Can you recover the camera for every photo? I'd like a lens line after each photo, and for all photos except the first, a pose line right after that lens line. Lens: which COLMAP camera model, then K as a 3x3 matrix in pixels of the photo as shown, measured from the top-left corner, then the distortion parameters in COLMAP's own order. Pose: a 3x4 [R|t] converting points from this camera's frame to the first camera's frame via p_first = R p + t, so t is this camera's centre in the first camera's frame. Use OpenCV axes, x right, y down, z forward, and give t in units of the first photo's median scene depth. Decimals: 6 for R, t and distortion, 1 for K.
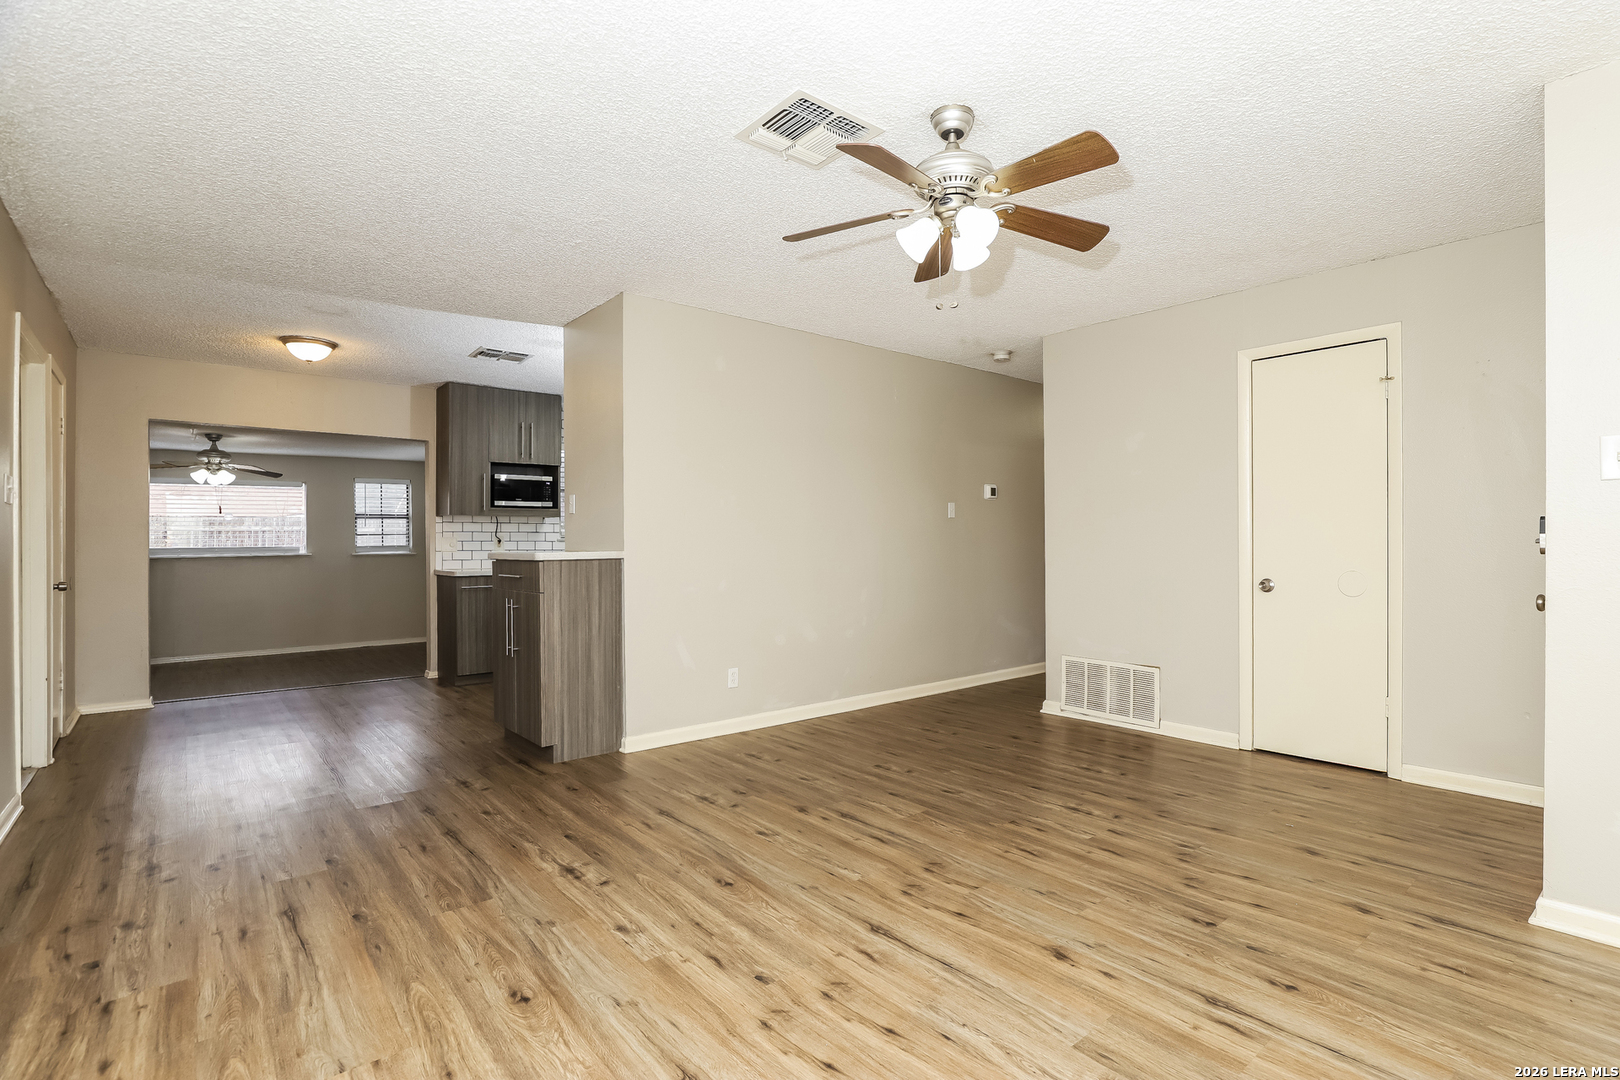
lens RADIAL K [[776.8, 0, 860.1], [0, 776.8, 546.4], [0, 0, 1]] dist [-0.003388, 0.000566]
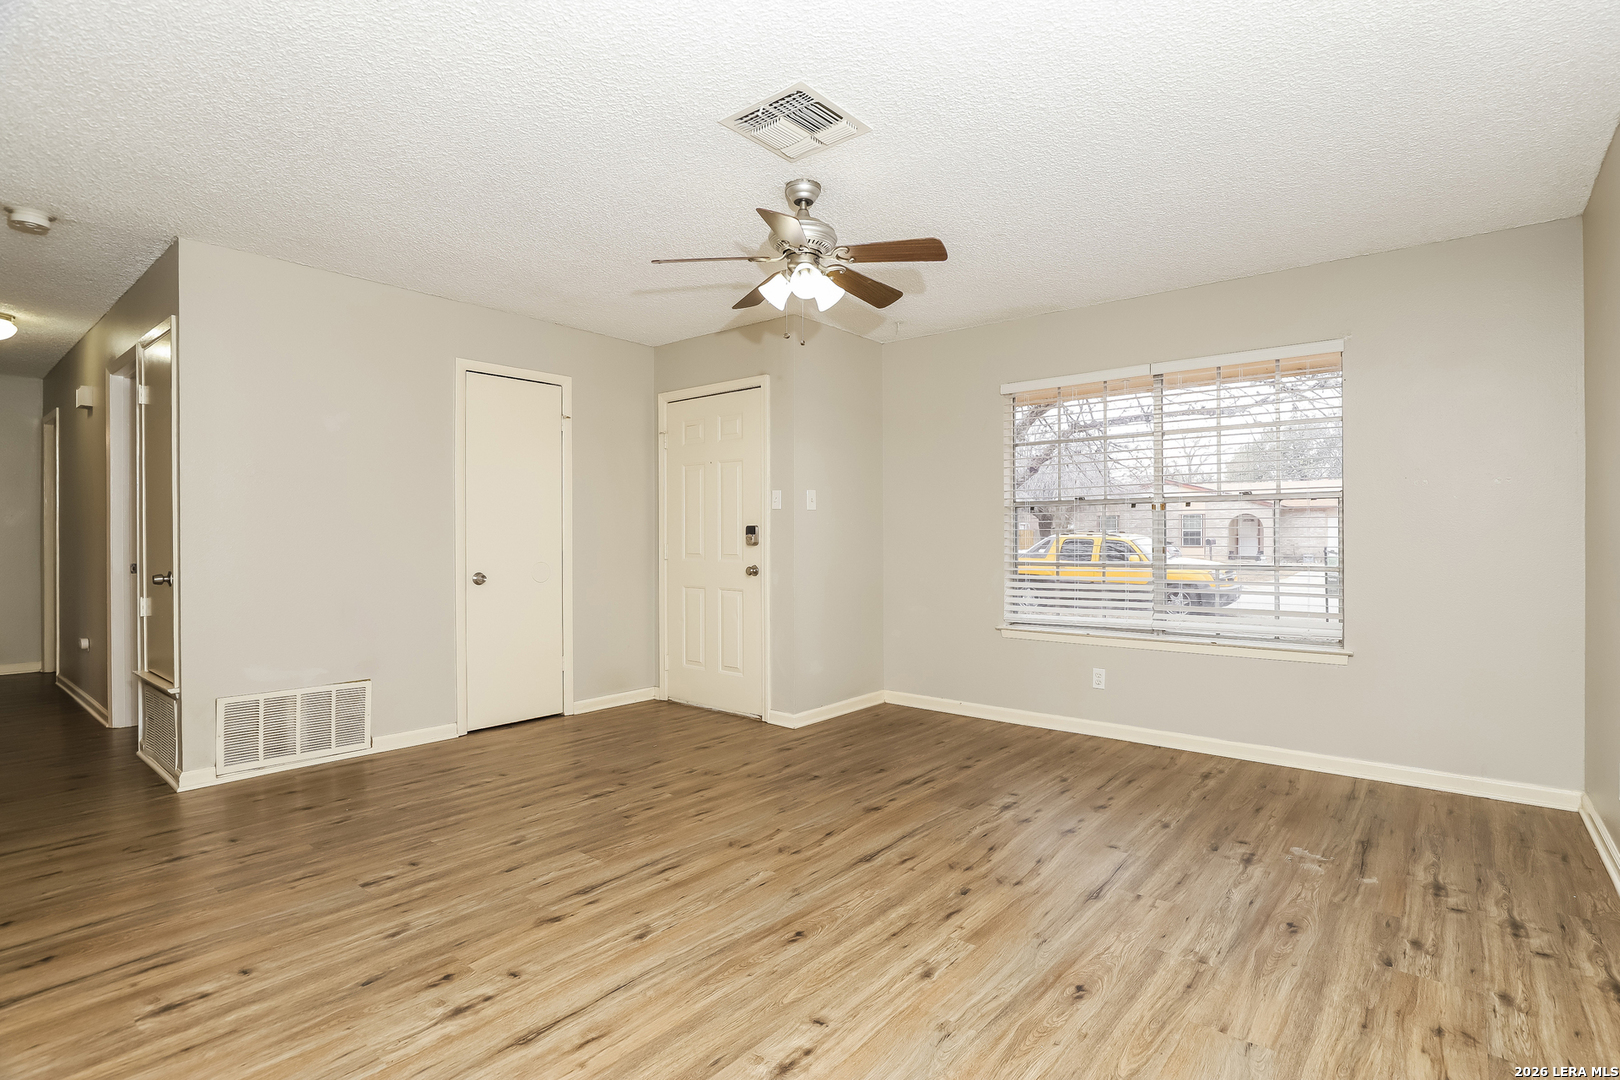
lens RADIAL K [[776.8, 0, 813.1], [0, 776.8, 541.5], [0, 0, 1]] dist [-0.003388, 0.000566]
pose [[-0.151106, 0.001727, 0.988516, -0.850221], [0.000963, 0.999998, -0.001600, -0.004141], [-0.988517, 0.000710, -0.151107, 0.915616]]
